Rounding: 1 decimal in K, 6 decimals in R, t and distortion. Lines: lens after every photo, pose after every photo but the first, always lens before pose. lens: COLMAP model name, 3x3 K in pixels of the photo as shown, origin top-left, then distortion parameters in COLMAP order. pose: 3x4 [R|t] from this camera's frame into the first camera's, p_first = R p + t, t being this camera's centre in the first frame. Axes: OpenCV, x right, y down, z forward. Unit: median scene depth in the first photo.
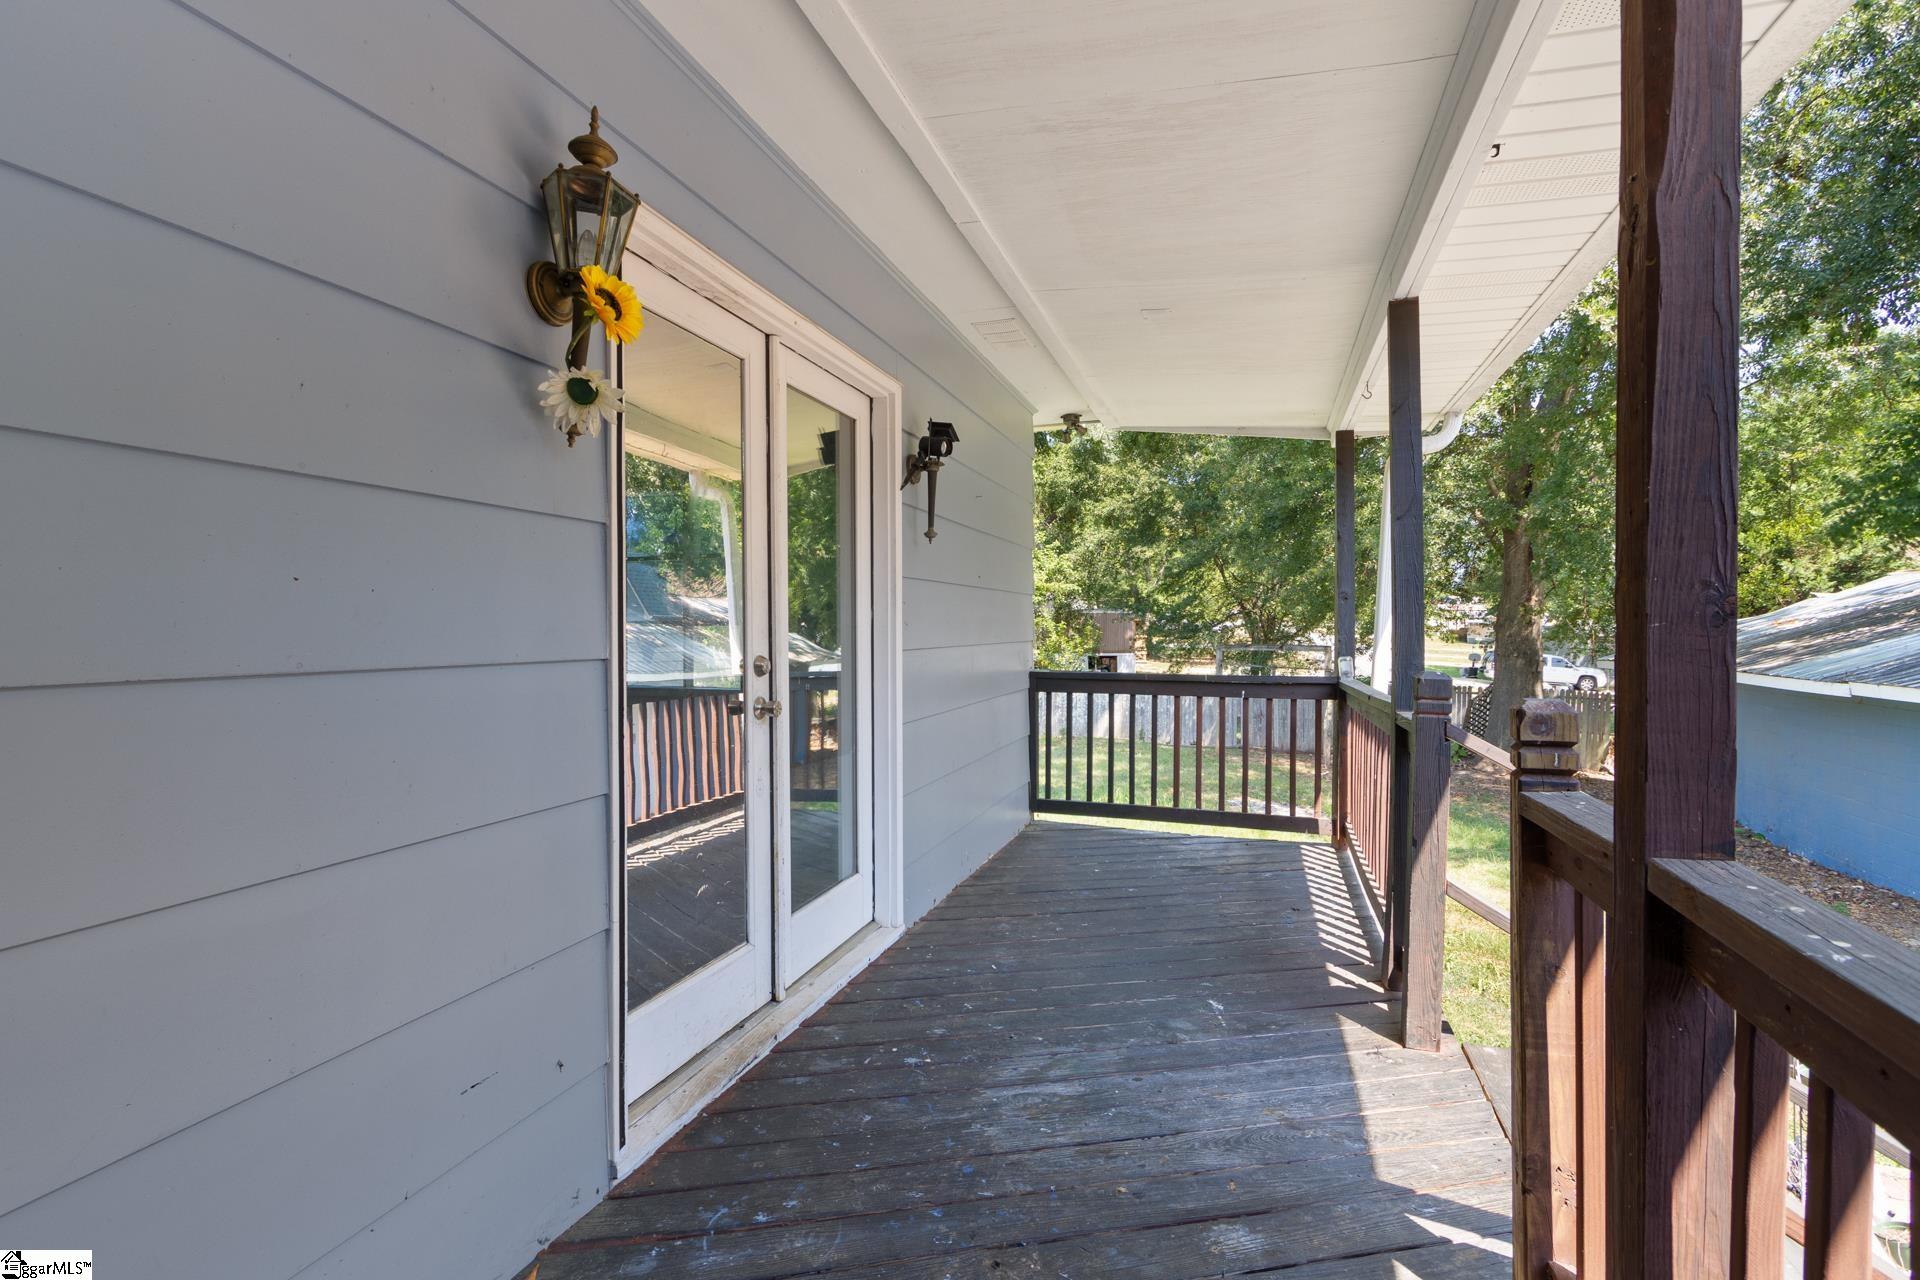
lens RADIAL K [[923.2, 0, 960.0], [0, 923.2, 640.0], [0, 0, 1]] dist [0.000042, -0.000029]
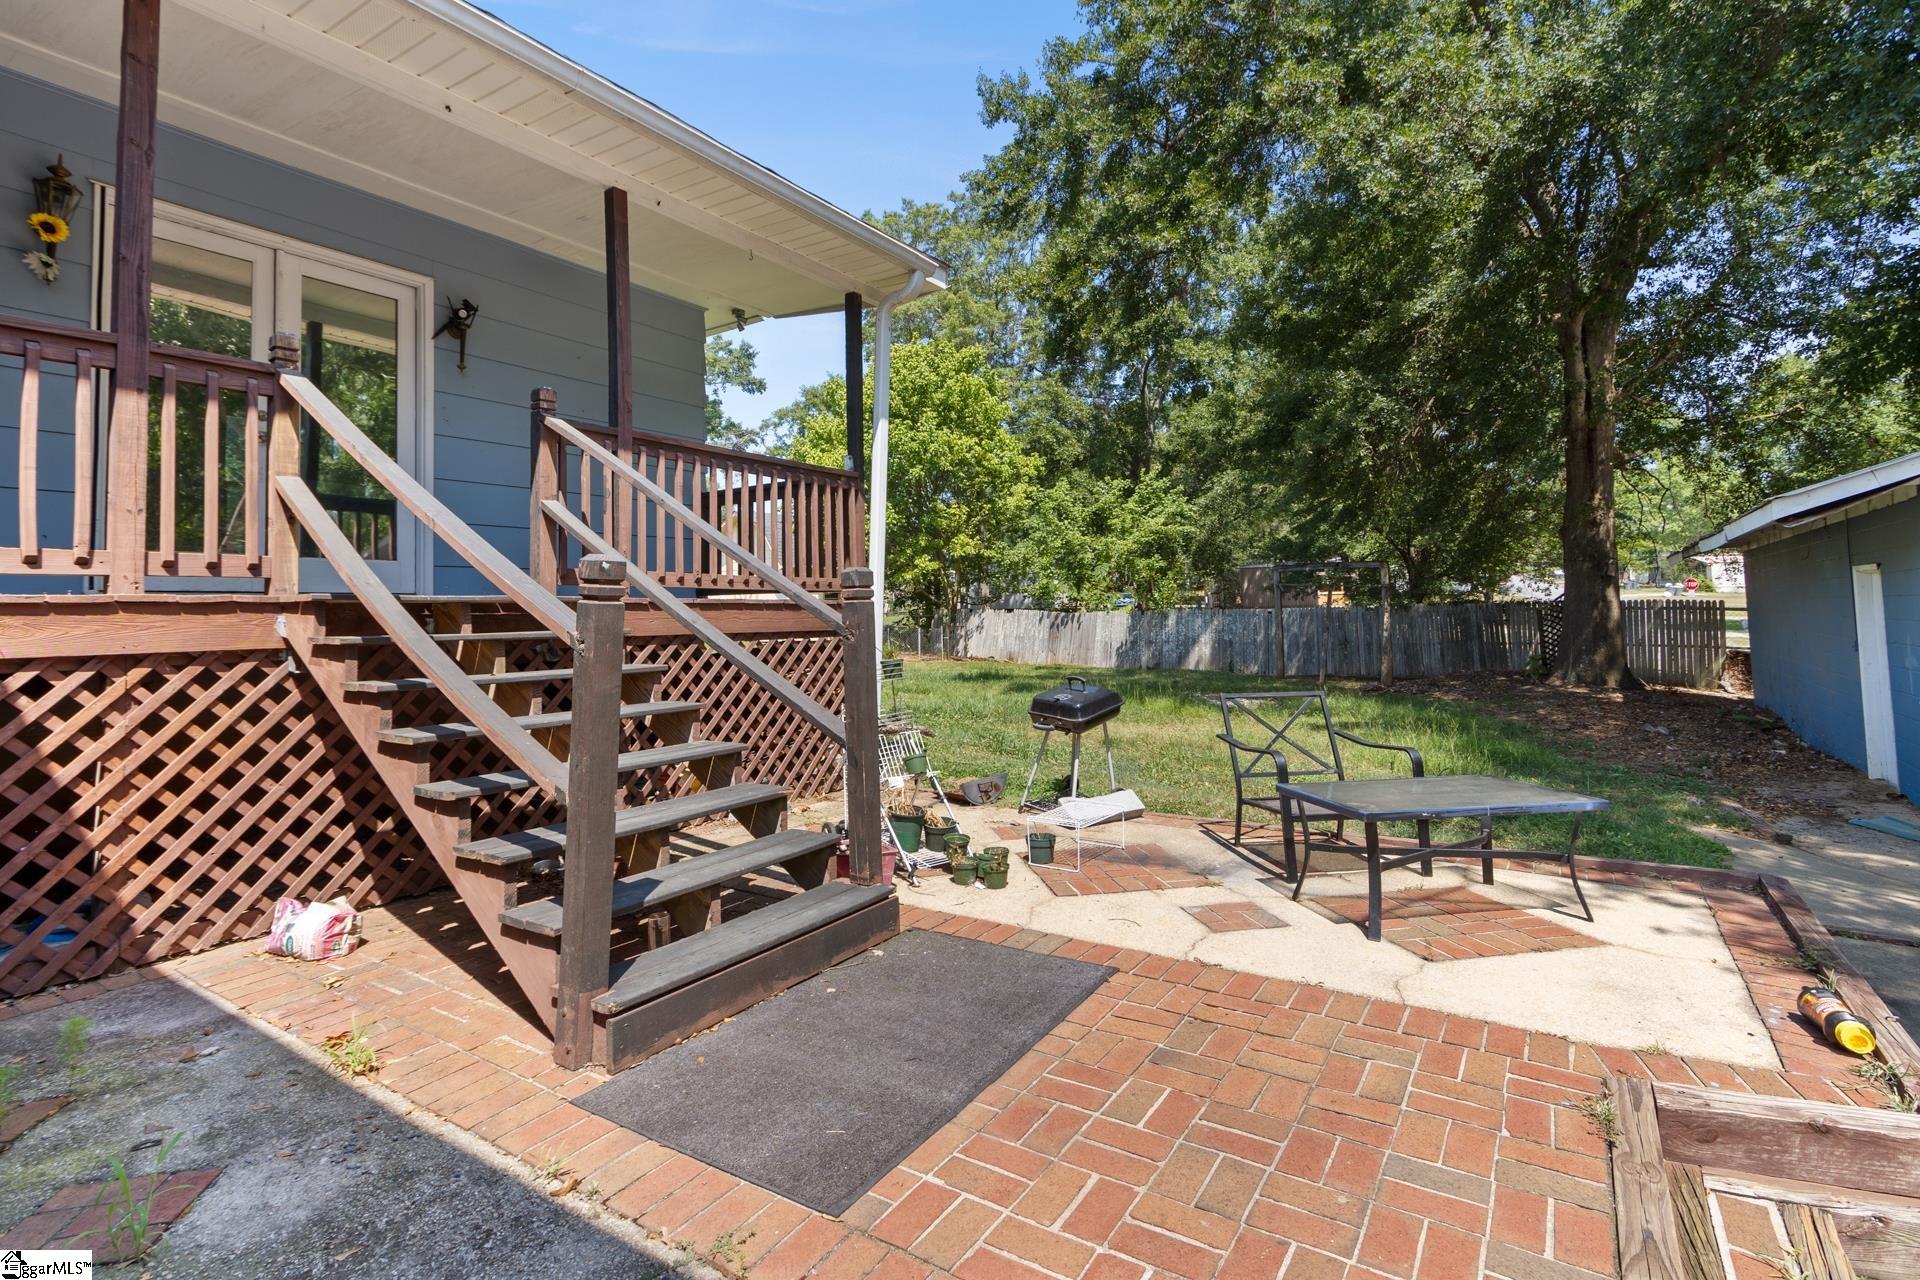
lens RADIAL K [[923.2, 0, 960.0], [0, 923.2, 640.0], [0, 0, 1]] dist [0.000042, -0.000029]
pose [[0.963796, -0.014824, -0.266229, 0.243396], [0.020036, 0.999657, 0.016872, 0.071512], [0.265888, -0.021595, 0.963762, -0.080813]]
